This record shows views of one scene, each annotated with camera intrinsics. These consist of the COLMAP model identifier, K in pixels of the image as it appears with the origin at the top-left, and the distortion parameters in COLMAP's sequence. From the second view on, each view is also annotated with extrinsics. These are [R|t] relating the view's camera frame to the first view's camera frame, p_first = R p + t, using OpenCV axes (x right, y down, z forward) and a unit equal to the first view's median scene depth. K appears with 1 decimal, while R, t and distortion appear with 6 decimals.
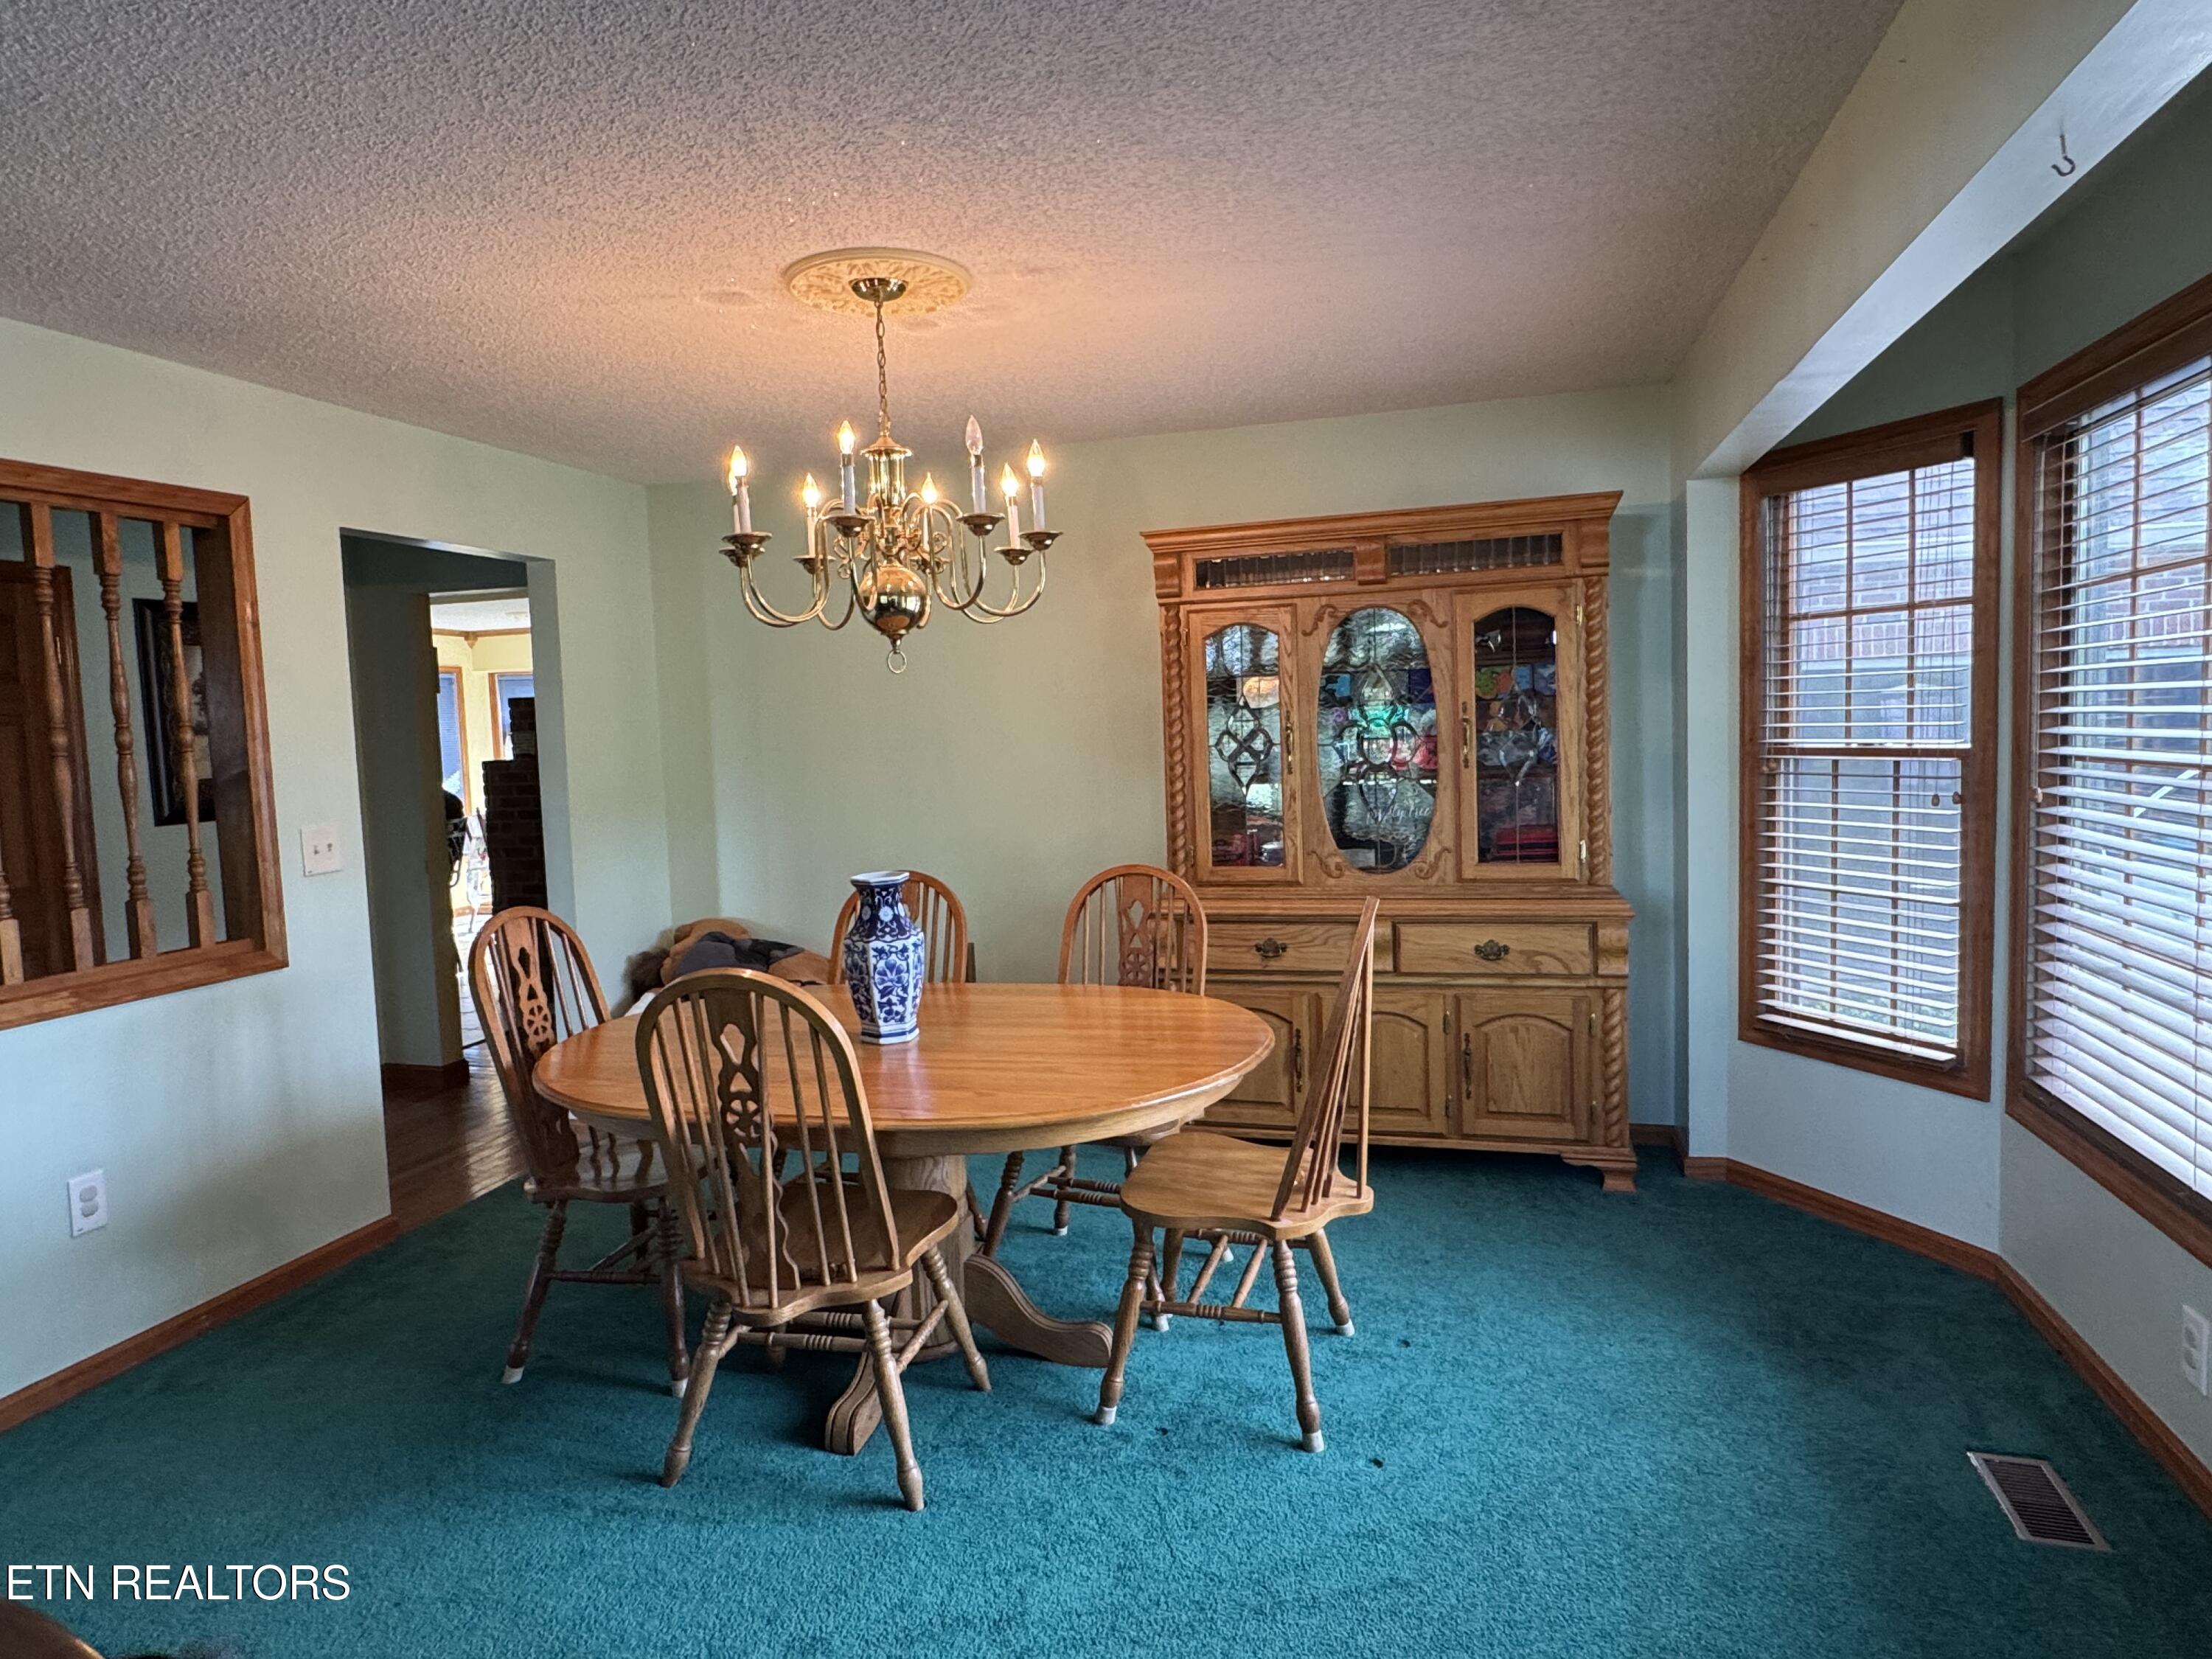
lens RADIAL K [[1301.1, 0, 1125.3], [0, 1301.1, 819.8], [0, 0, 1]] dist [-0.009988, -0.000340]
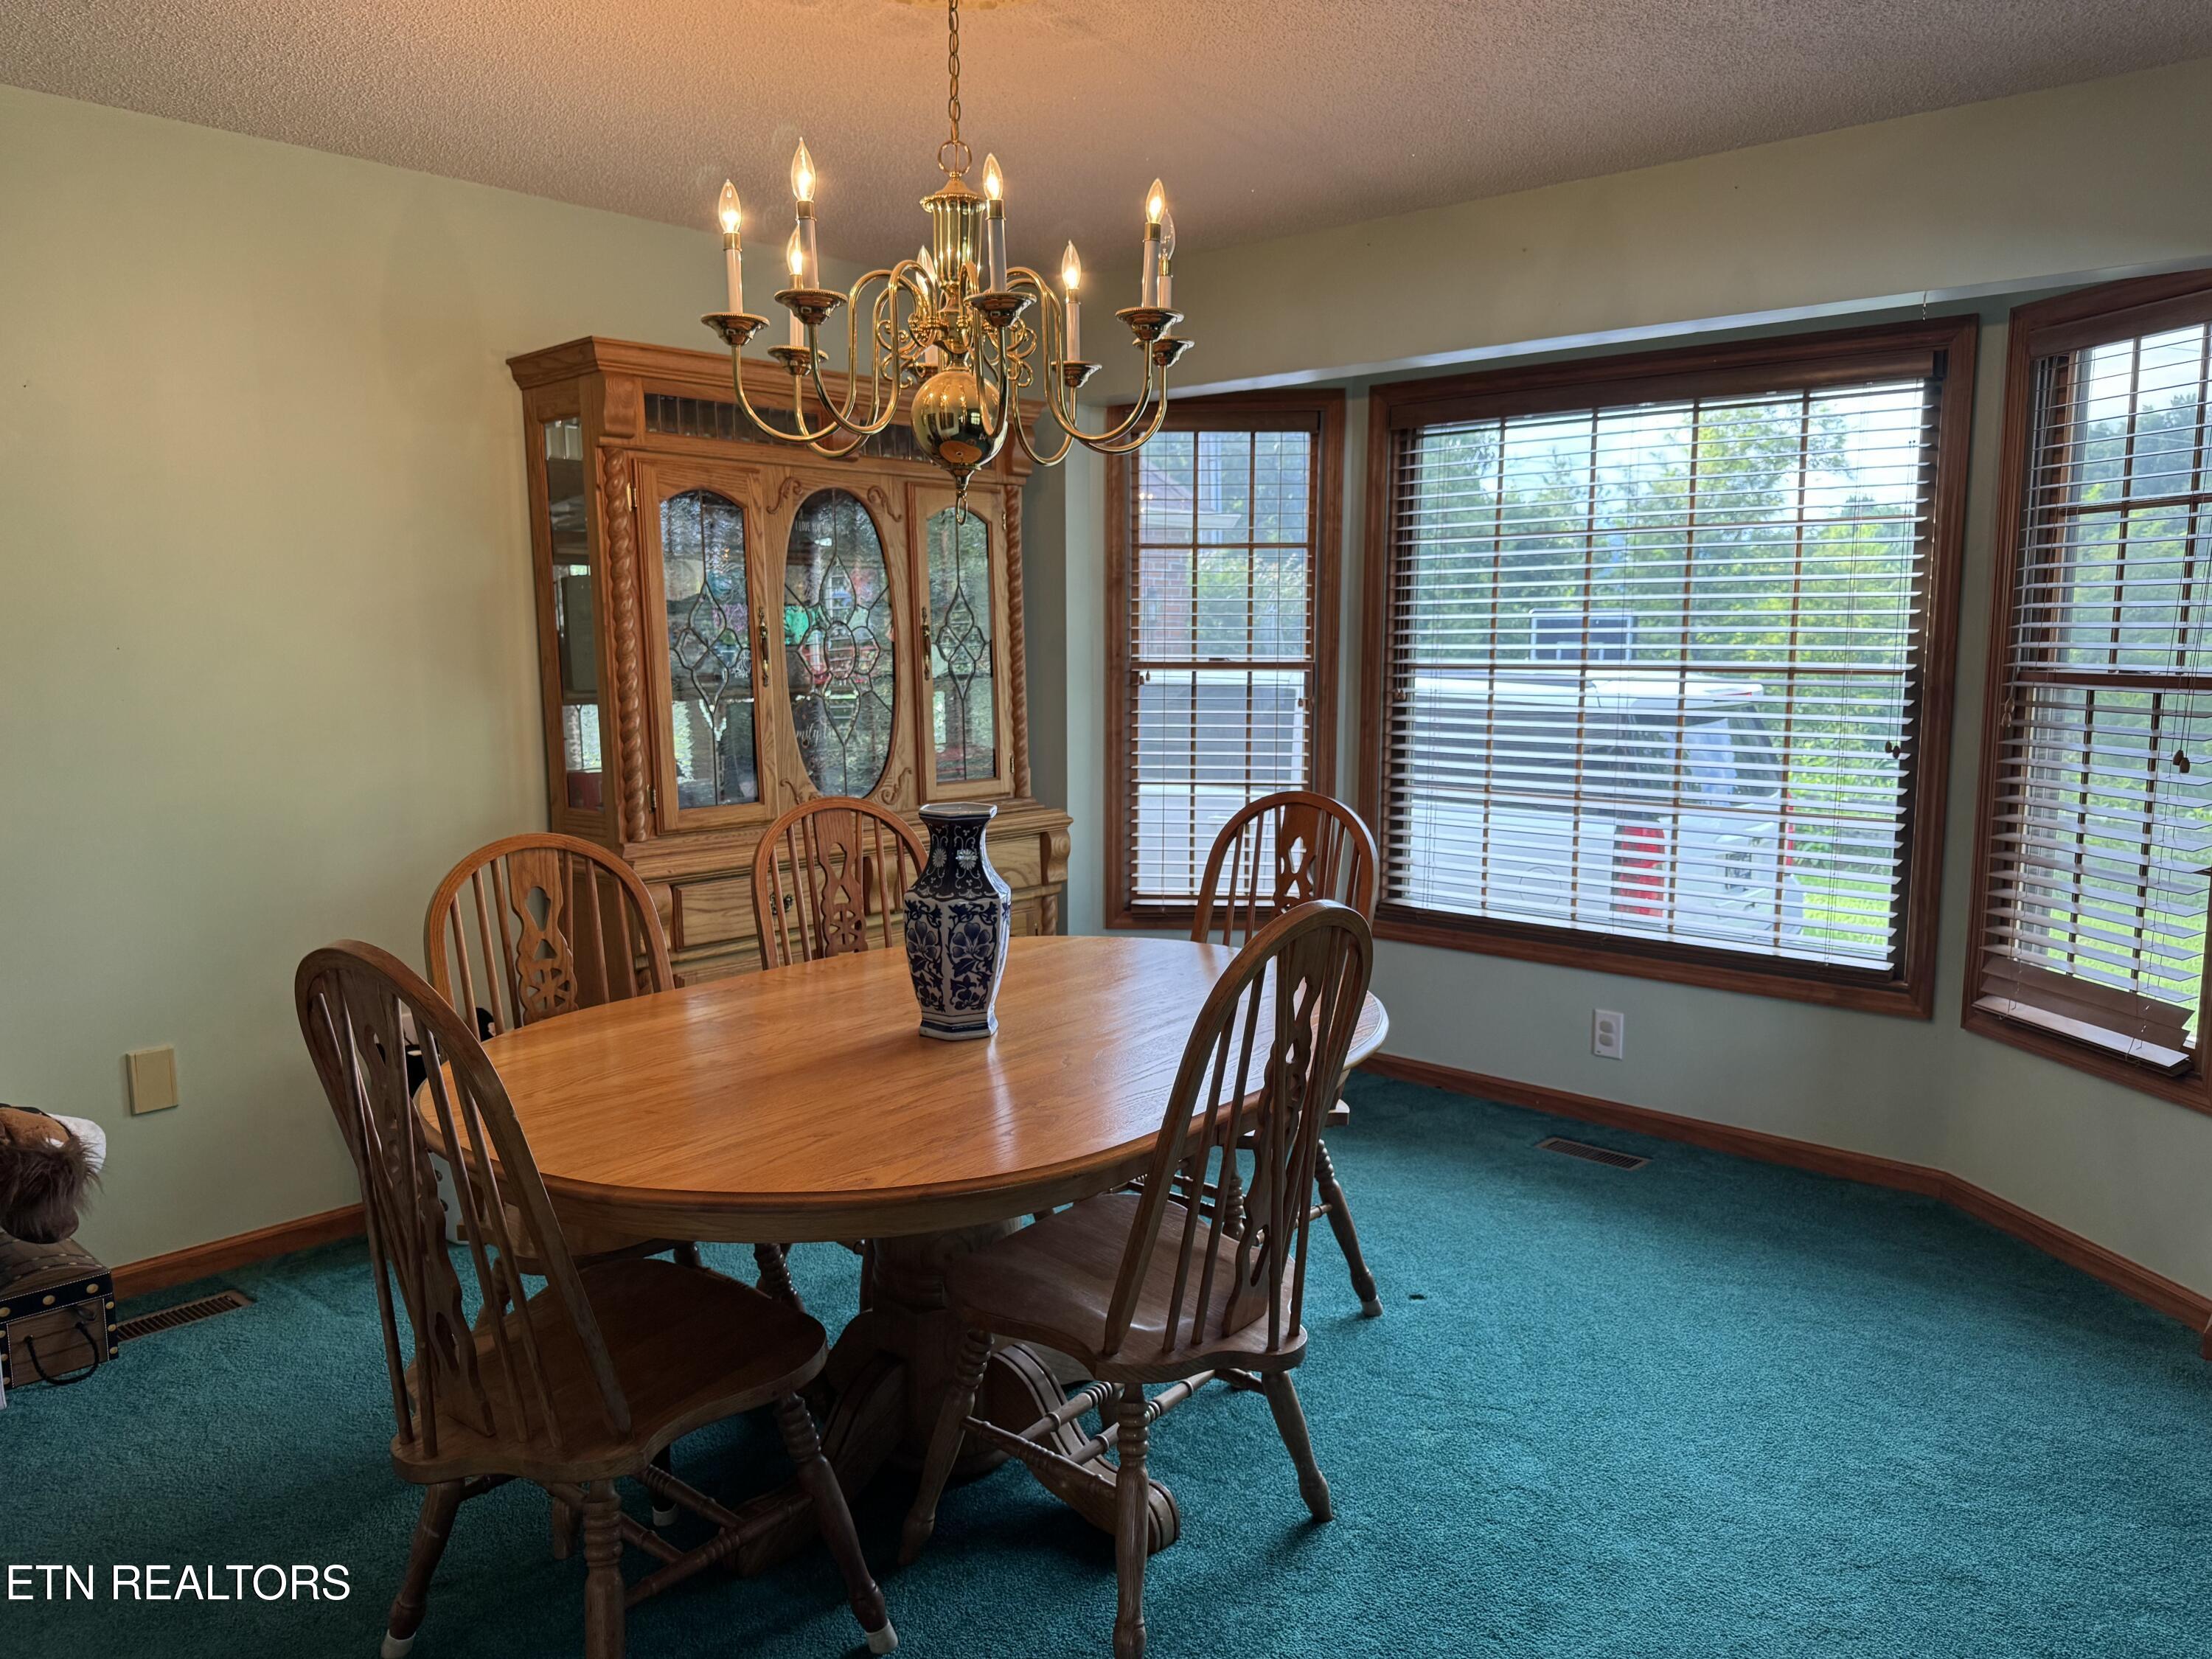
lens RADIAL K [[1561.5, 0, 1107.0], [0, 1561.5, 849.0], [0, 0, 1]] dist [0.054222, -0.000455]
pose [[0.431110, -0.086577, 0.898136, -0.755396], [0.052353, 0.996109, 0.070891, 0.008750], [-0.900779, 0.016458, 0.433965, 0.448918]]
